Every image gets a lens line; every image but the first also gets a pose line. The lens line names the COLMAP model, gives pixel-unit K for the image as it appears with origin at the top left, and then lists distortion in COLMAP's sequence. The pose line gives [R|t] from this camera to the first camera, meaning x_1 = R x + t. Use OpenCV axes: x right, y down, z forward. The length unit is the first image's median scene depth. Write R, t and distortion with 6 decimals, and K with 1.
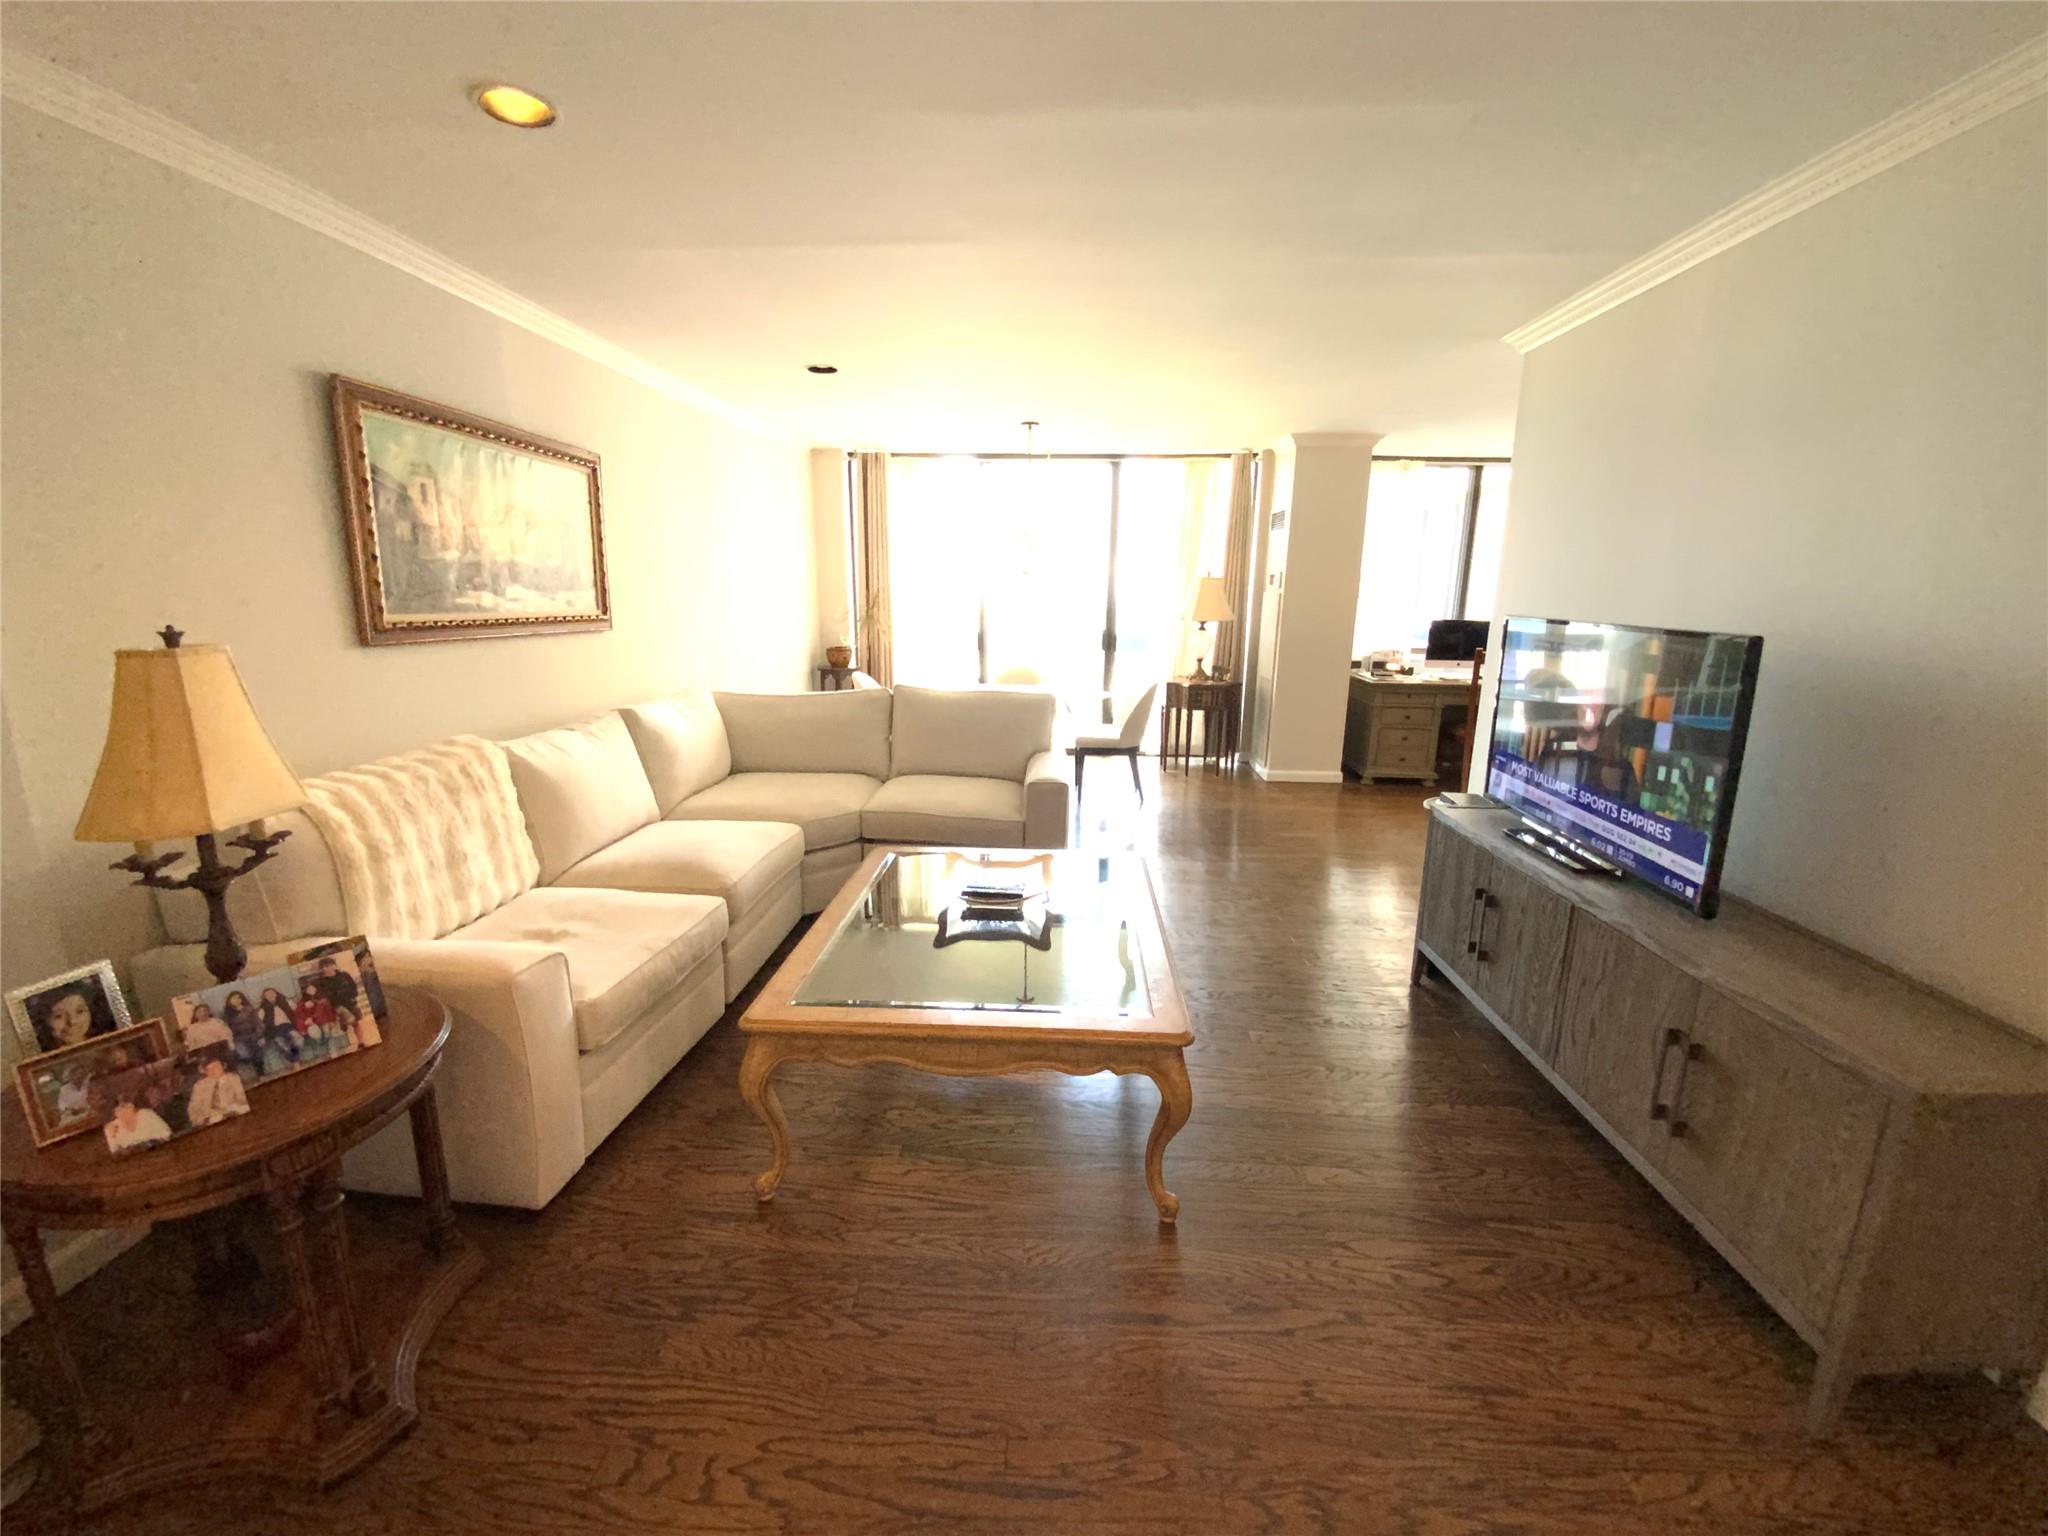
lens RADIAL K [[835.2, 0, 1023.3], [0, 835.2, 771.2], [0, 0, 1]] dist [0.026177, -0.016244]
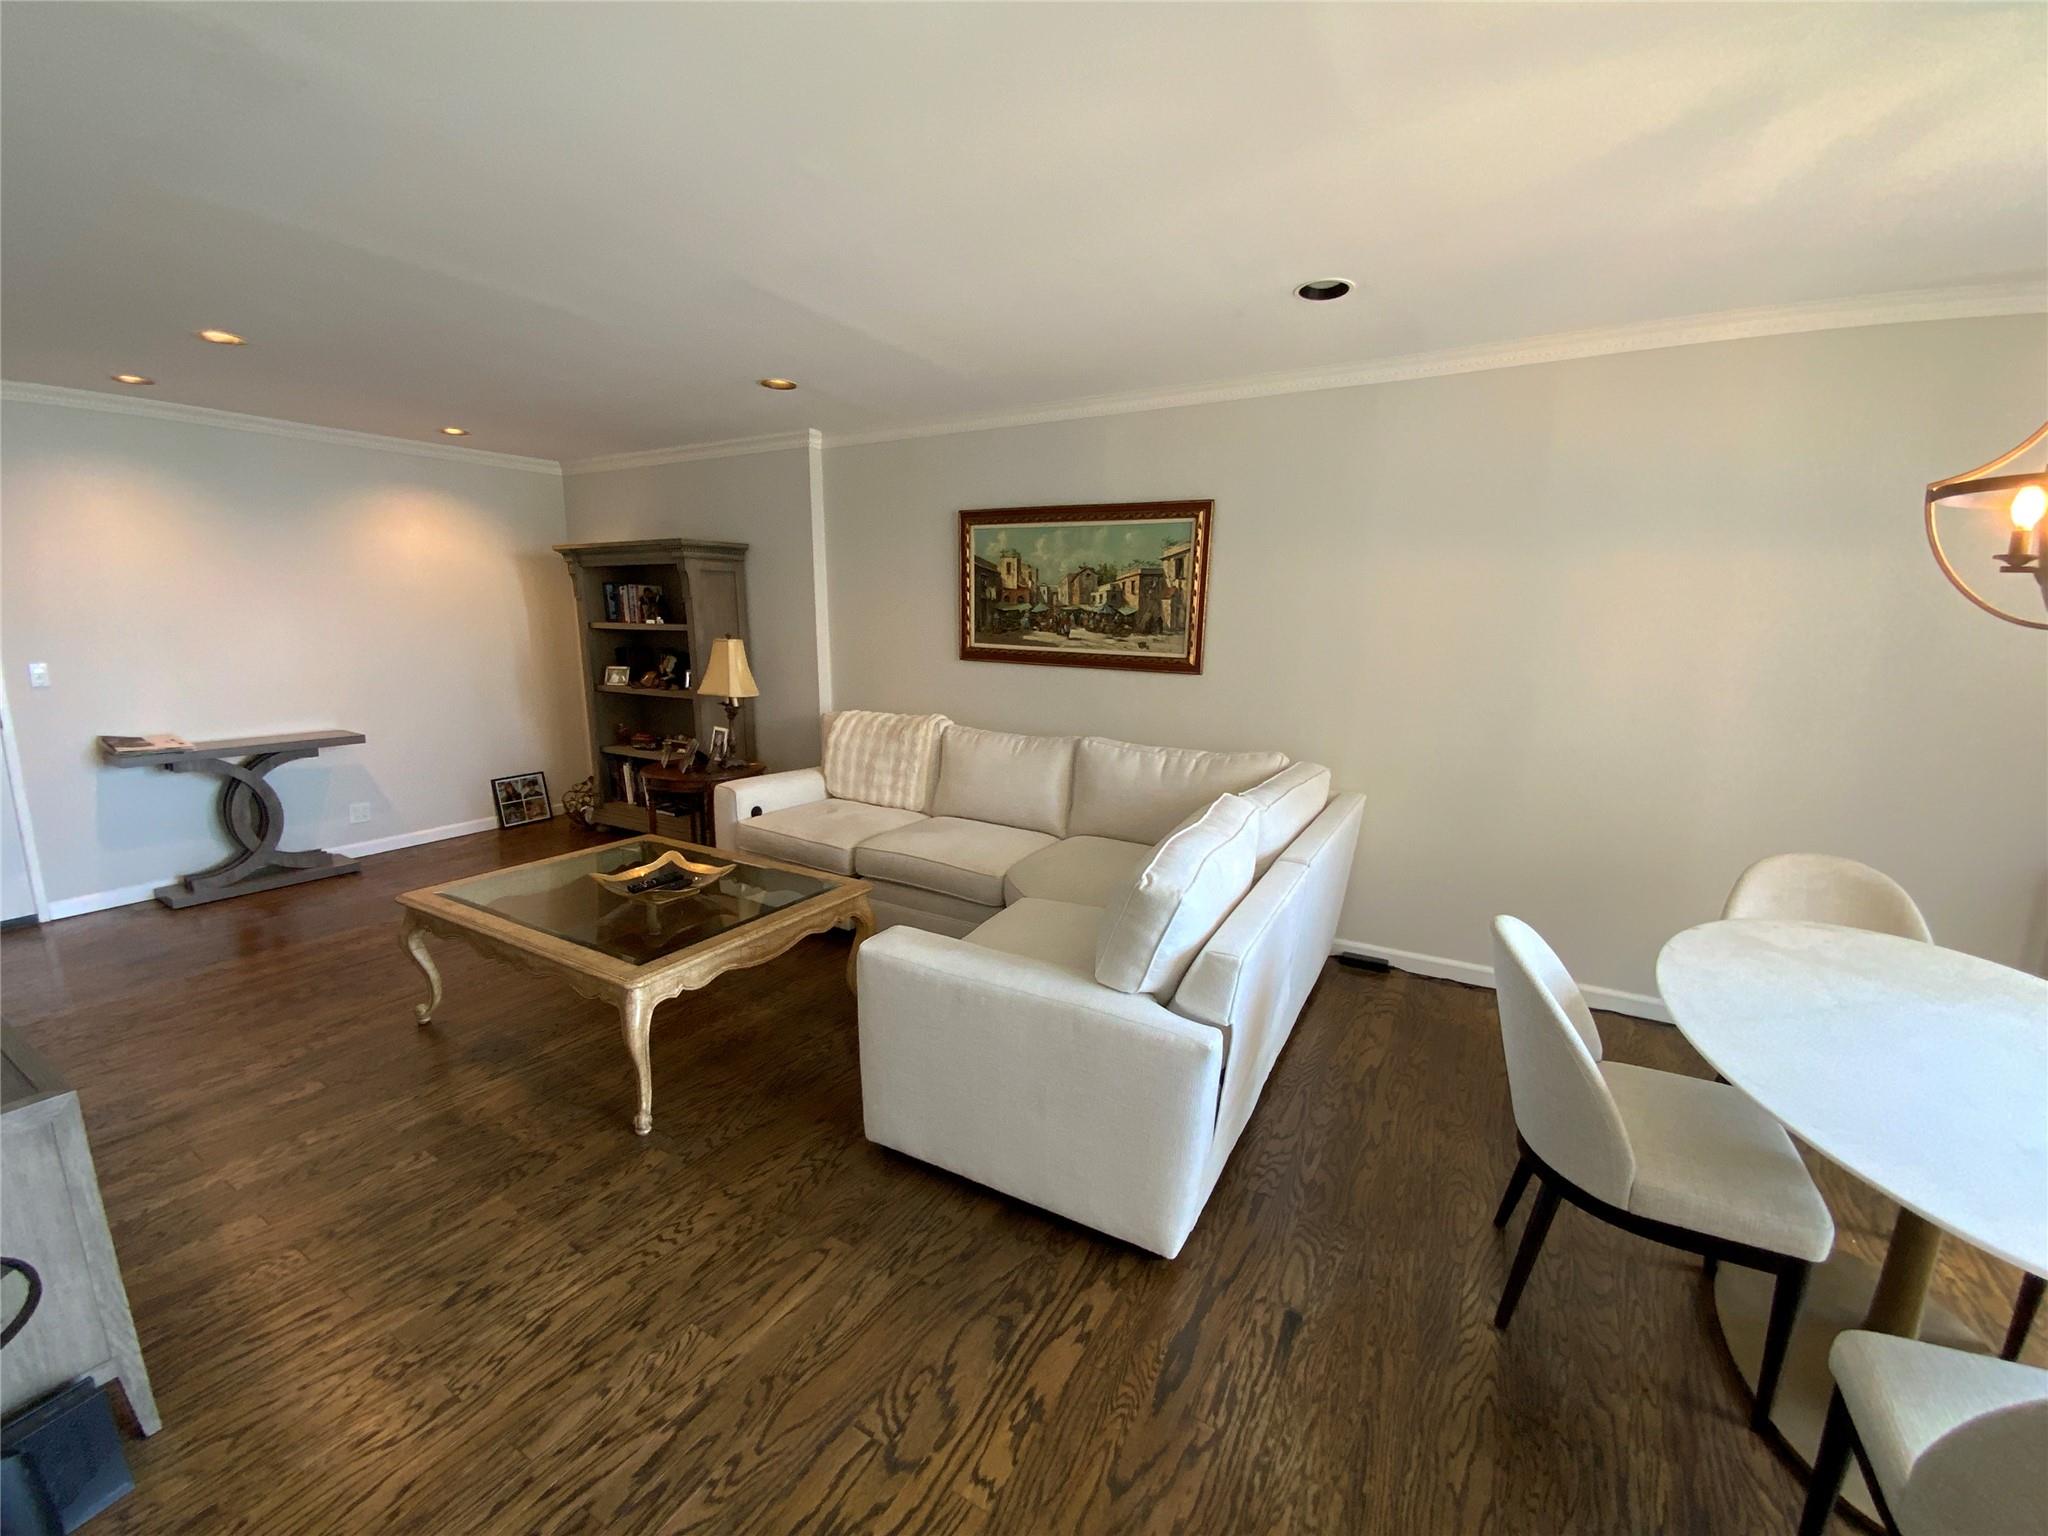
lens RADIAL K [[830.7, 0, 1024.0], [0, 830.7, 768.0], [0, 0, 1]] dist [0.039840, -0.029501]
pose [[-0.436719, 0.153684, -0.886373, 0.808060], [-0.212496, 0.939794, 0.267644, -0.455354], [0.874141, 0.305236, -0.377768, 1.958496]]
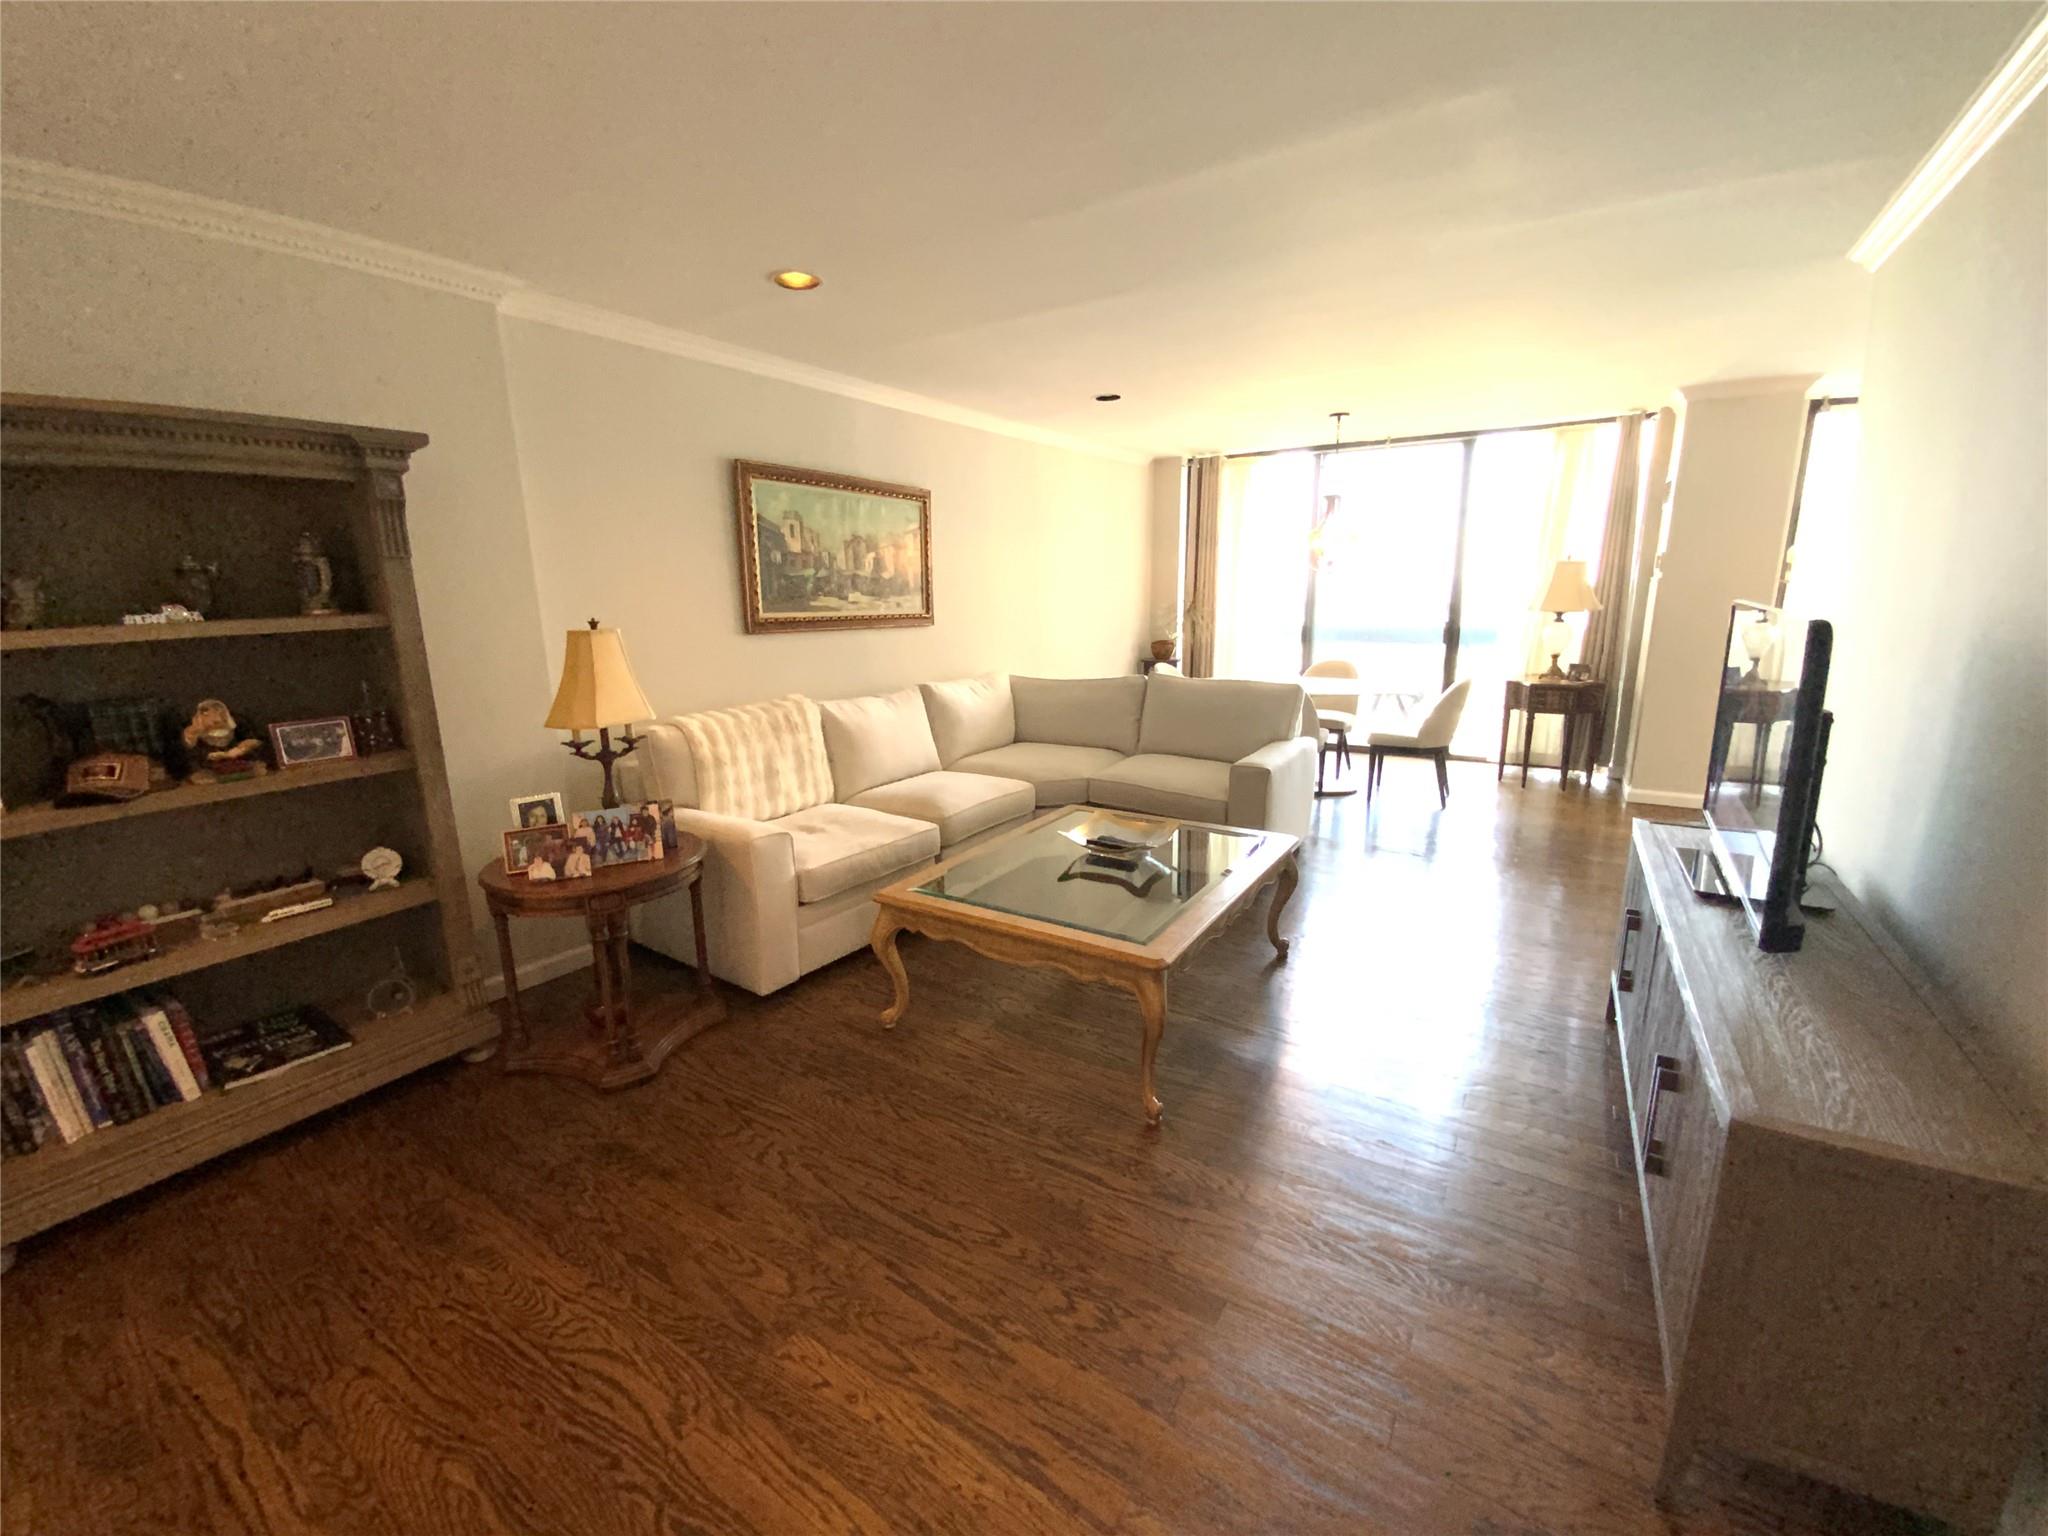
lens RADIAL K [[830.7, 0, 1024.0], [0, 830.7, 768.0], [0, 0, 1]] dist [0.039840, -0.029501]
pose [[0.873569, 0.079981, -0.480084, 0.436579], [-0.079704, 0.996597, 0.021000, 0.025866], [0.480130, 0.019920, 0.876971, -0.097572]]
